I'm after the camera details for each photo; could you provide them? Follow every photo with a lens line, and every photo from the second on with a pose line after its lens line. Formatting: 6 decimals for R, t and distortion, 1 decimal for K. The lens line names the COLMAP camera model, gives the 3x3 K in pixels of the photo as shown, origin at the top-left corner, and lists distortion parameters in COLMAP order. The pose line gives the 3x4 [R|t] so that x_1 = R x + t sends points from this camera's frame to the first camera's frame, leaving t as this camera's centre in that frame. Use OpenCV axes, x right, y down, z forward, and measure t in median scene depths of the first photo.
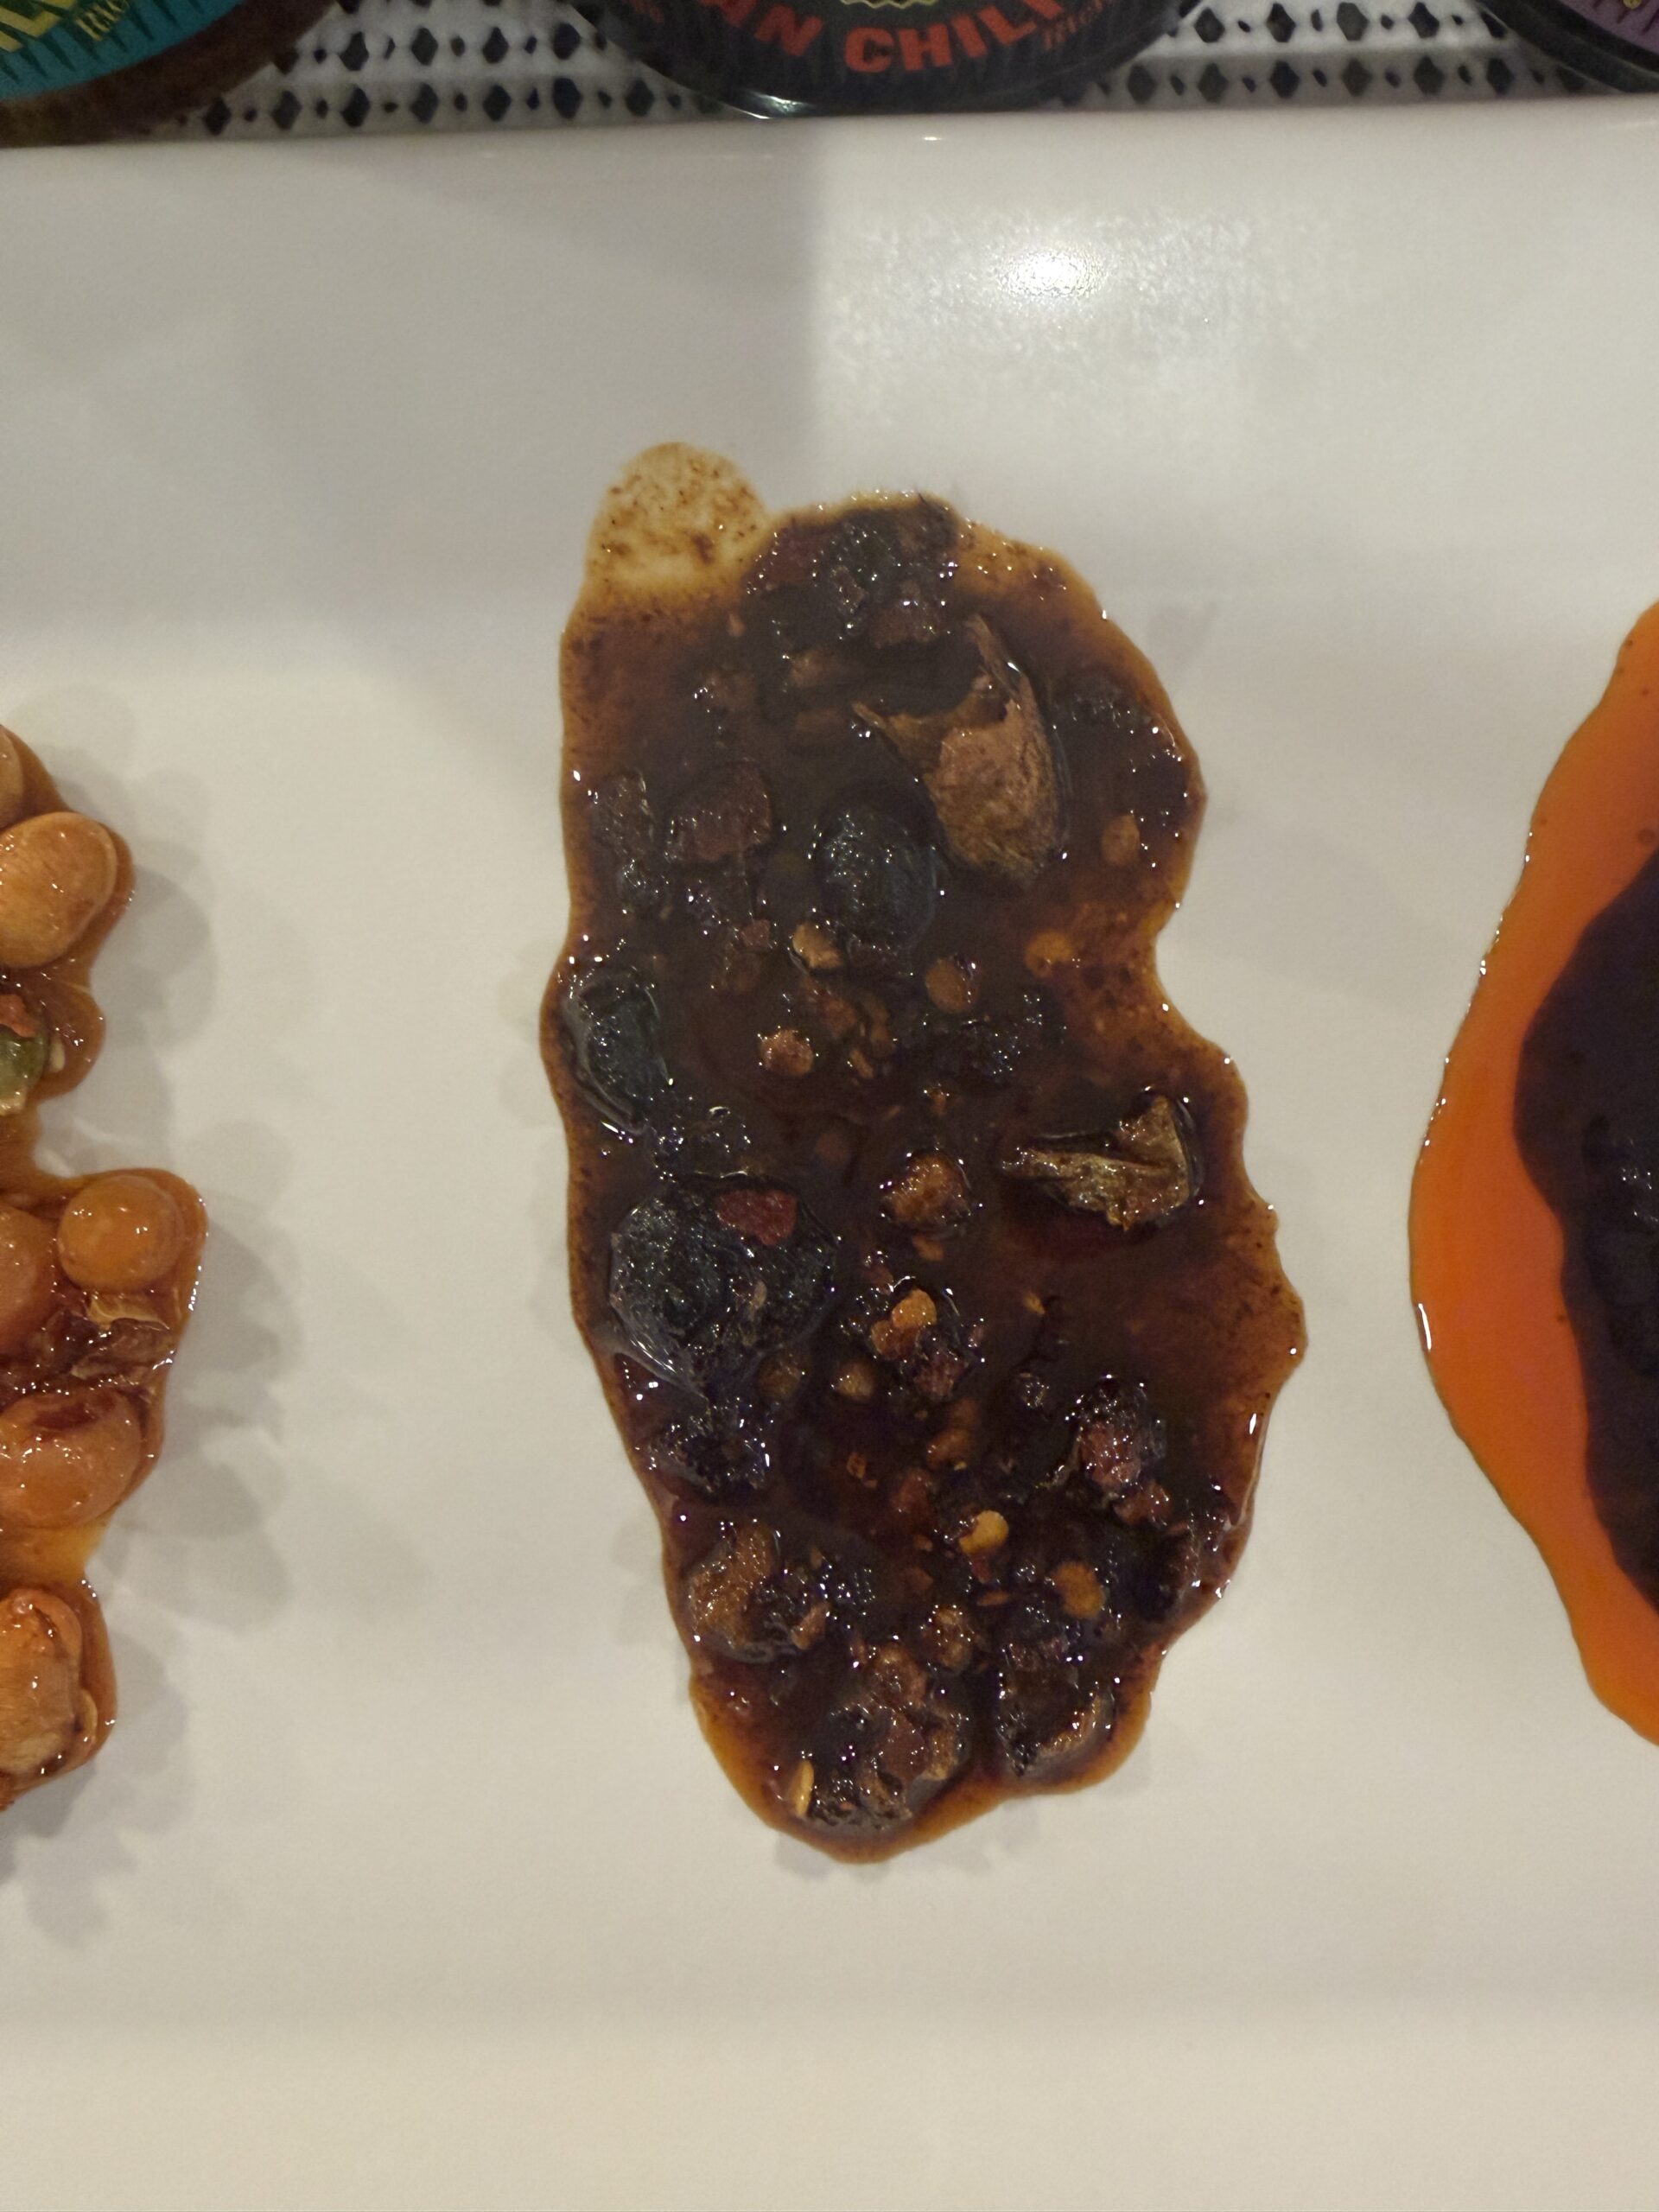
lens RADIAL K [[1825.7, 0, 829.5], [0, 1825.7, 1106.0], [0, 0, 1]] dist [-0.011473, -0.005811]
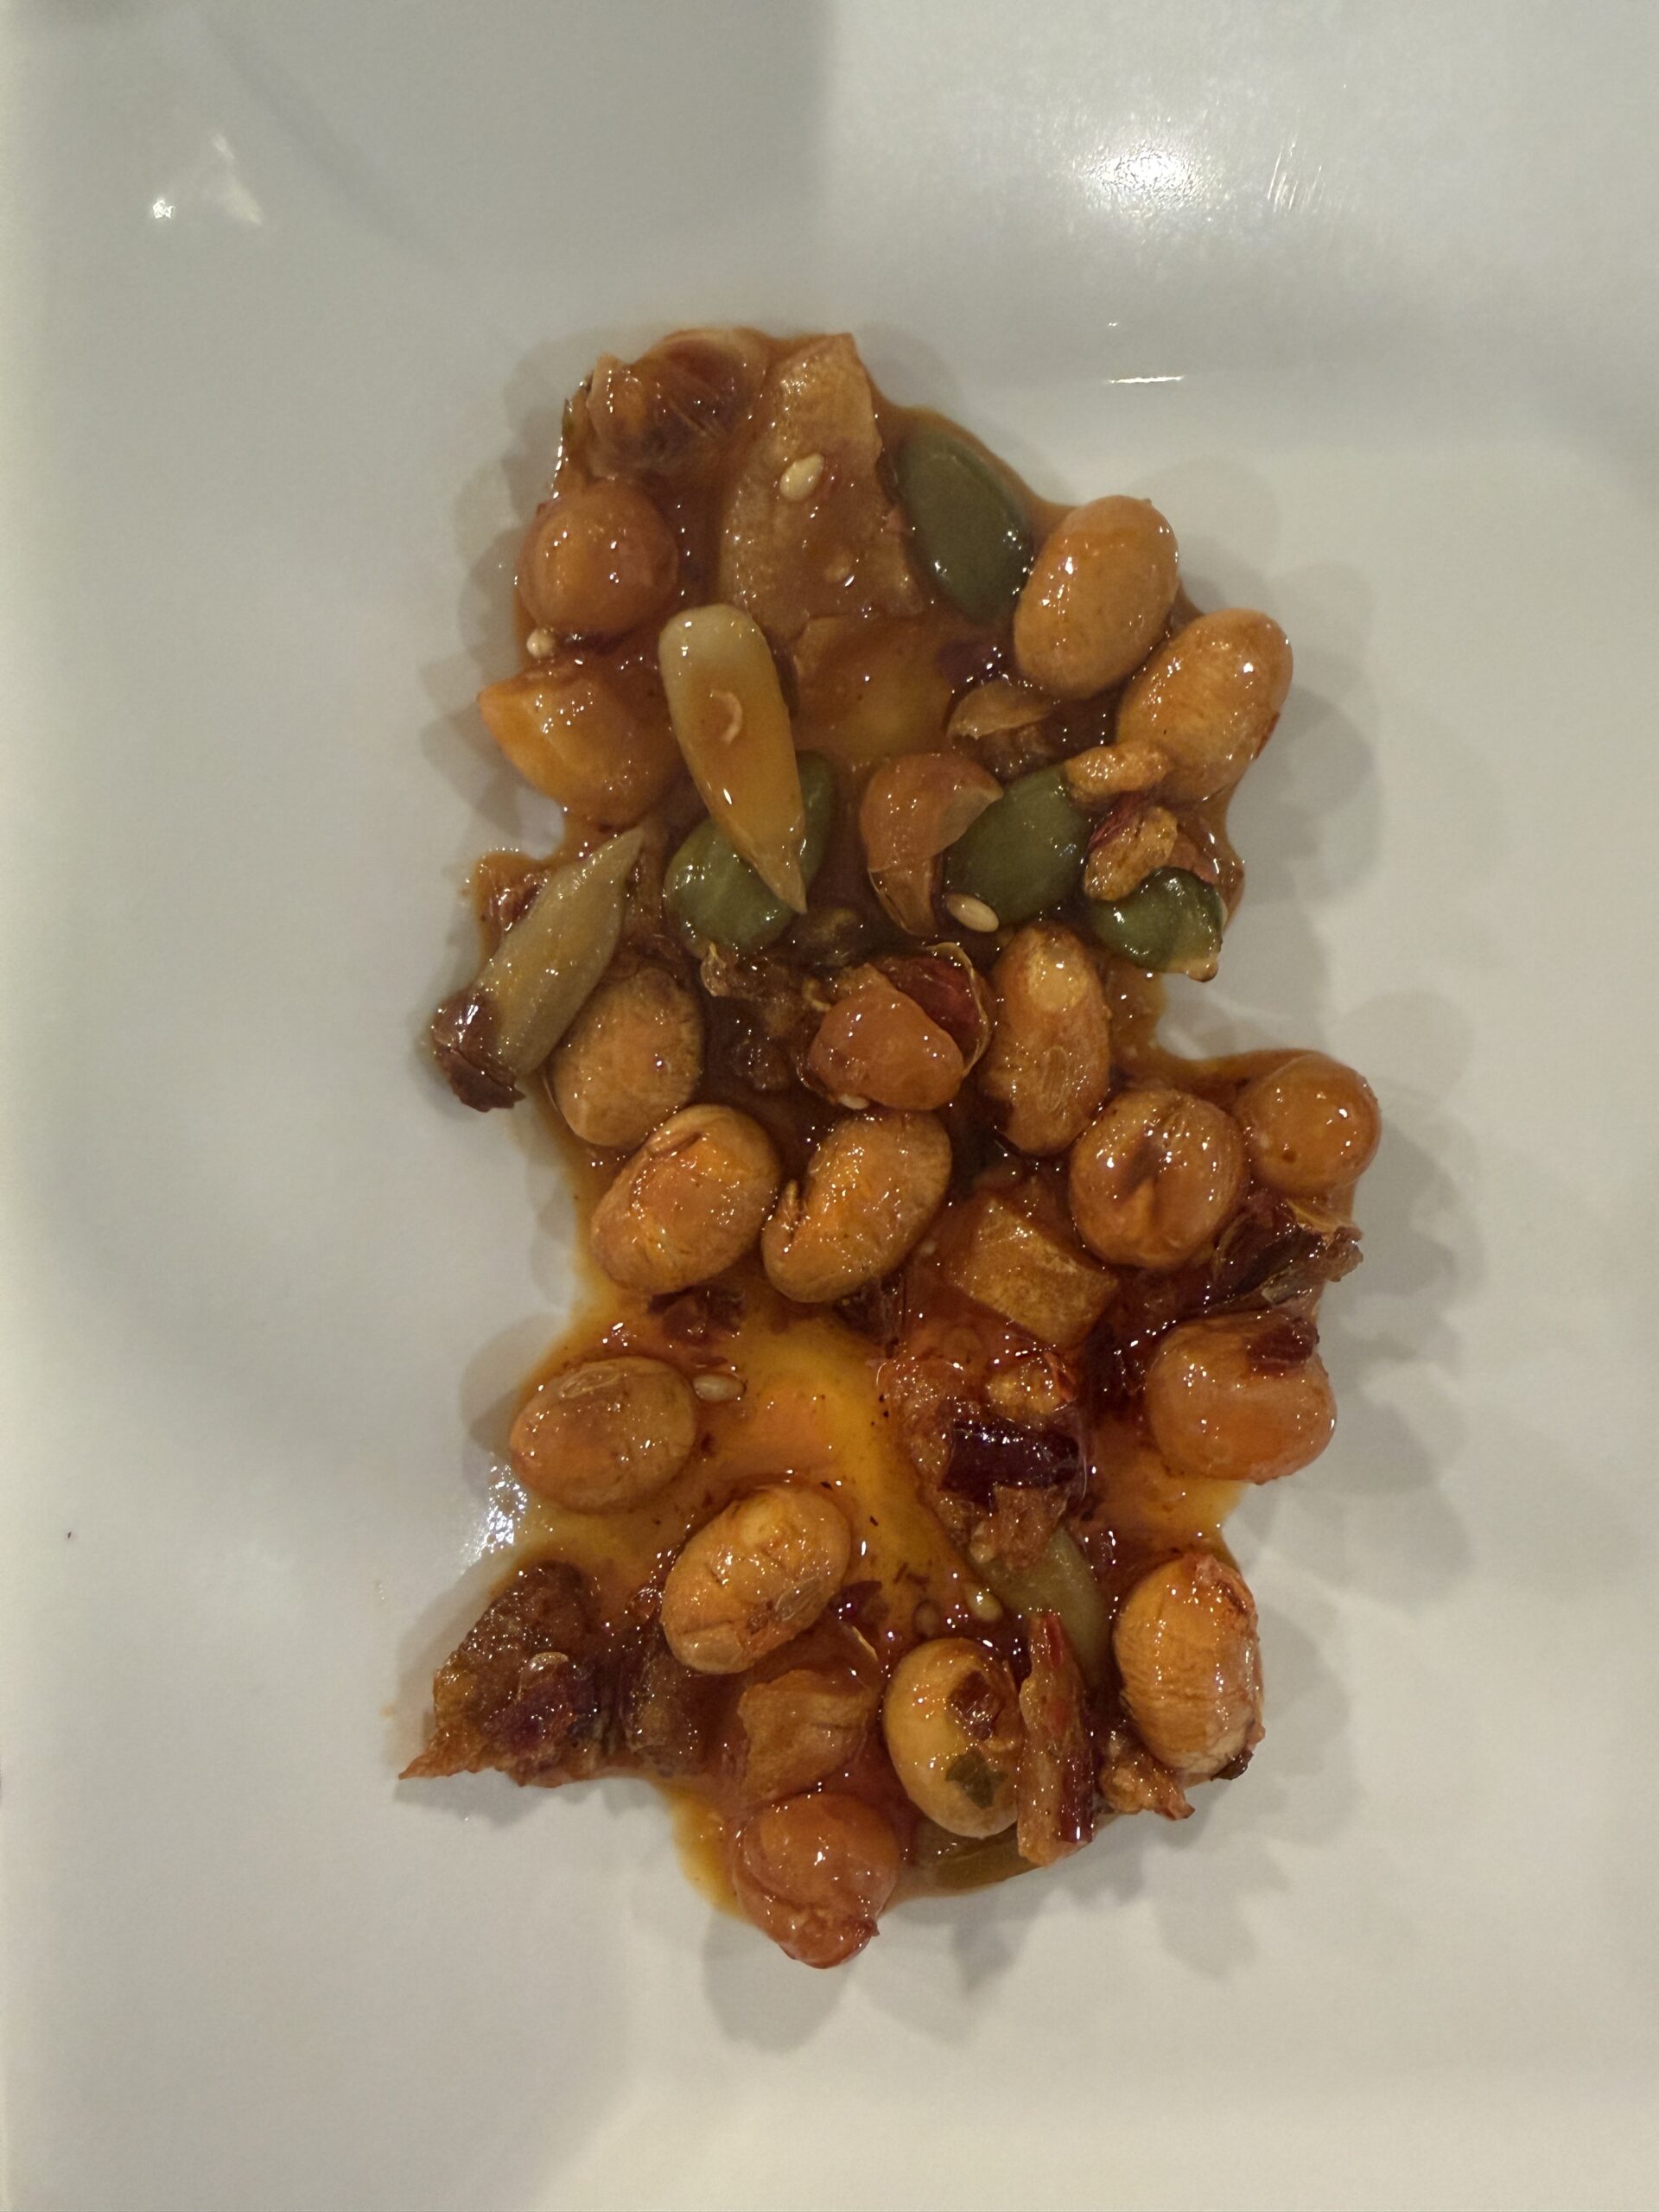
lens RADIAL K [[1825.7, 0, 829.5], [0, 1825.7, 1106.0], [0, 0, 1]] dist [-0.011473, -0.005811]
pose [[0.999839, 0.010040, -0.014869, -0.585673], [-0.009503, 0.999314, 0.035791, 0.033104], [0.015218, -0.035644, 0.999249, 0.174322]]
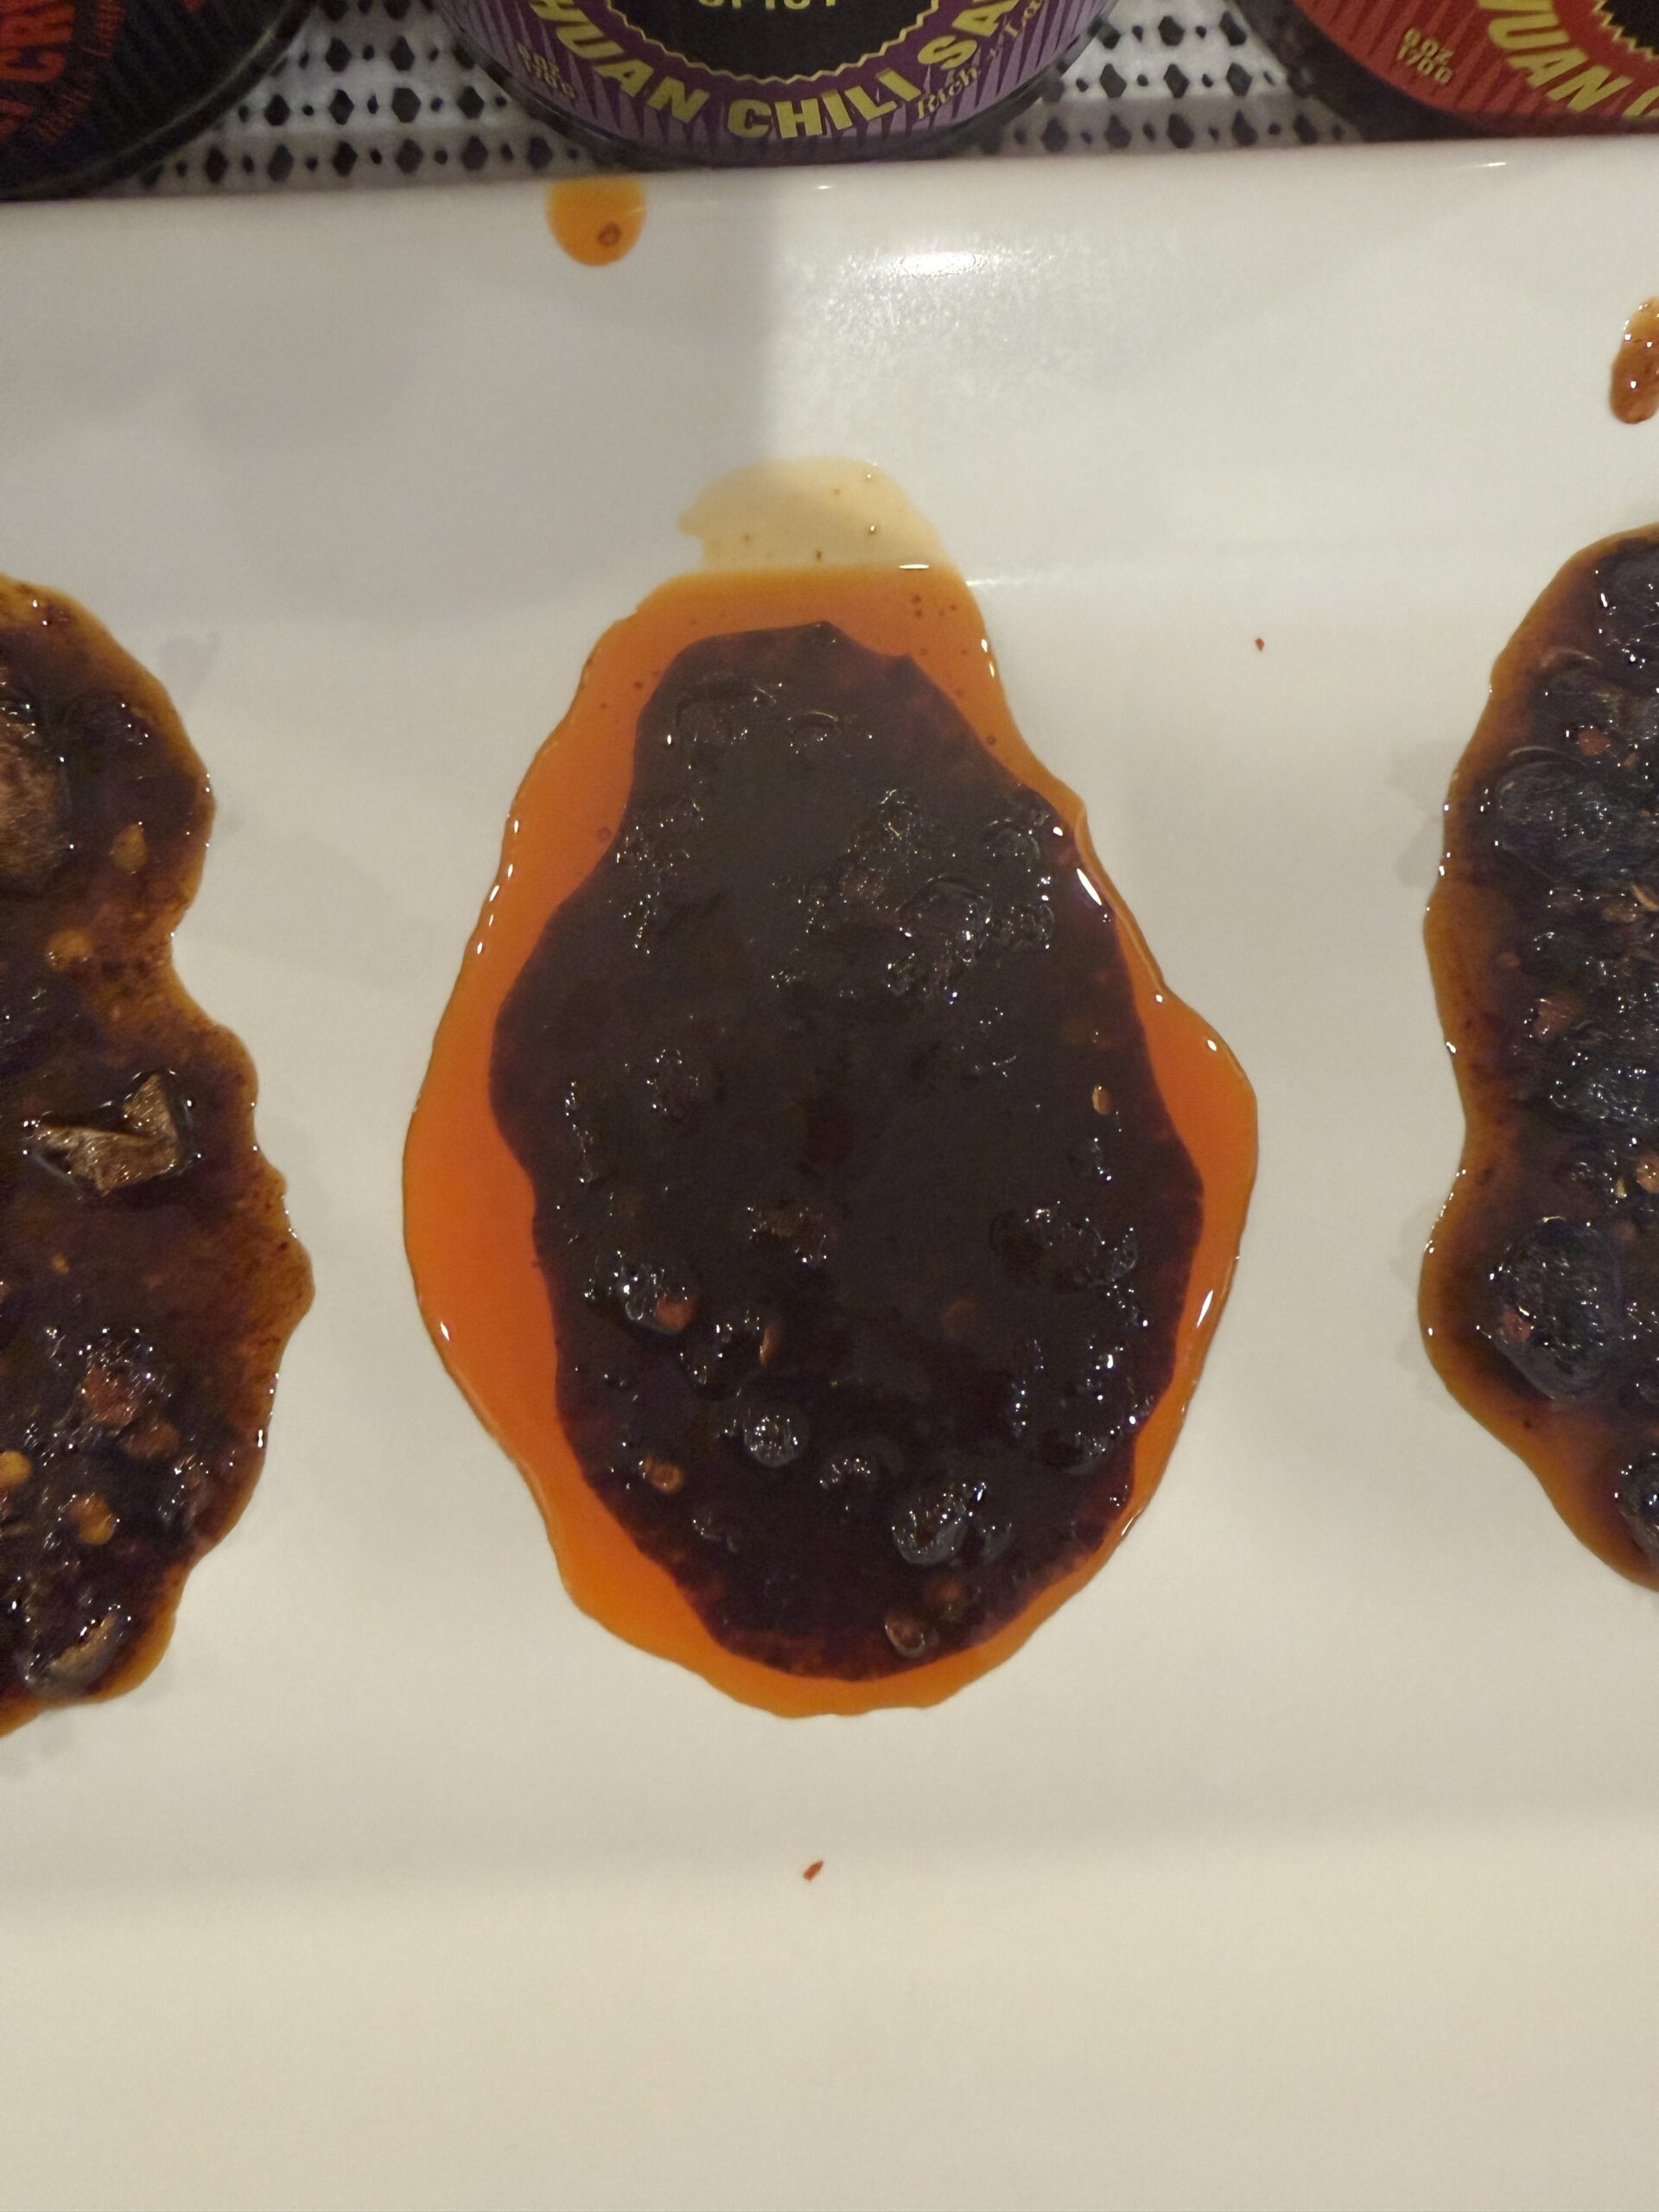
lens RADIAL K [[1713.2, 0, 799.0], [0, 1713.2, 1090.9], [0, 0, 1]] dist [-0.000998, -0.003282]
pose [[0.999376, -0.024209, 0.025737, 0.535198], [0.024290, 0.999701, -0.002867, 0.016438], [-0.025660, 0.003491, 0.999665, -0.058310]]
